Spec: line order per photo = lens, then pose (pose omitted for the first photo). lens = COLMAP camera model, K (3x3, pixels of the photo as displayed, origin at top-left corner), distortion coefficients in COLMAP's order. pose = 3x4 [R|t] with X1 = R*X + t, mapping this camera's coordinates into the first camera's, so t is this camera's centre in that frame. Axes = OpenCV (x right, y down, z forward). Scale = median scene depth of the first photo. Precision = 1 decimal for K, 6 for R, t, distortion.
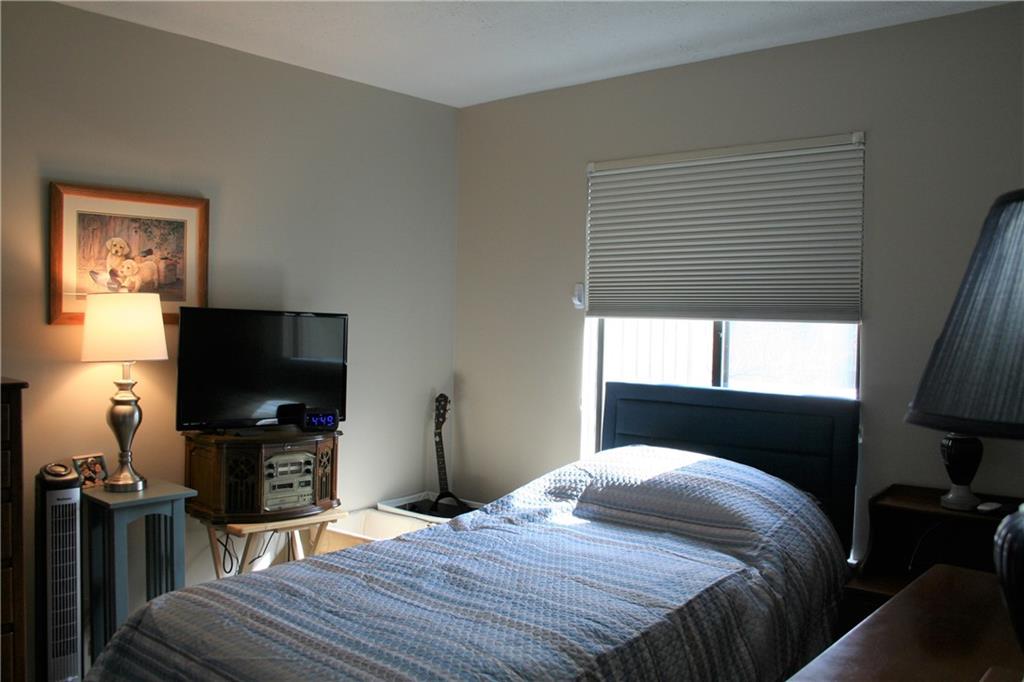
lens RADIAL K [[862.5, 0, 516.6], [0, 862.5, 341.8], [0, 0, 1]] dist [-0.131654, 0.092314]
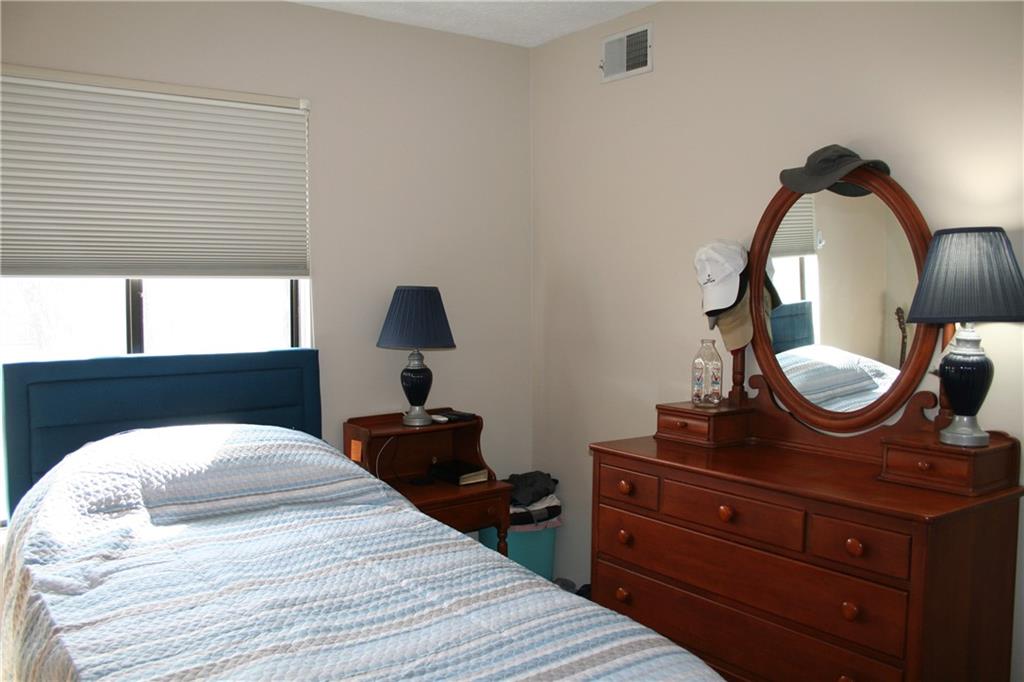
lens RADIAL K [[862.5, 0, 517.4], [0, 862.5, 341.0], [0, 0, 1]] dist [-0.131654, 0.092314]
pose [[0.202559, -0.078937, 0.976083, -0.680797], [0.021461, 0.996864, 0.076164, -0.023584], [-0.979035, 0.005520, 0.203618, 0.564558]]
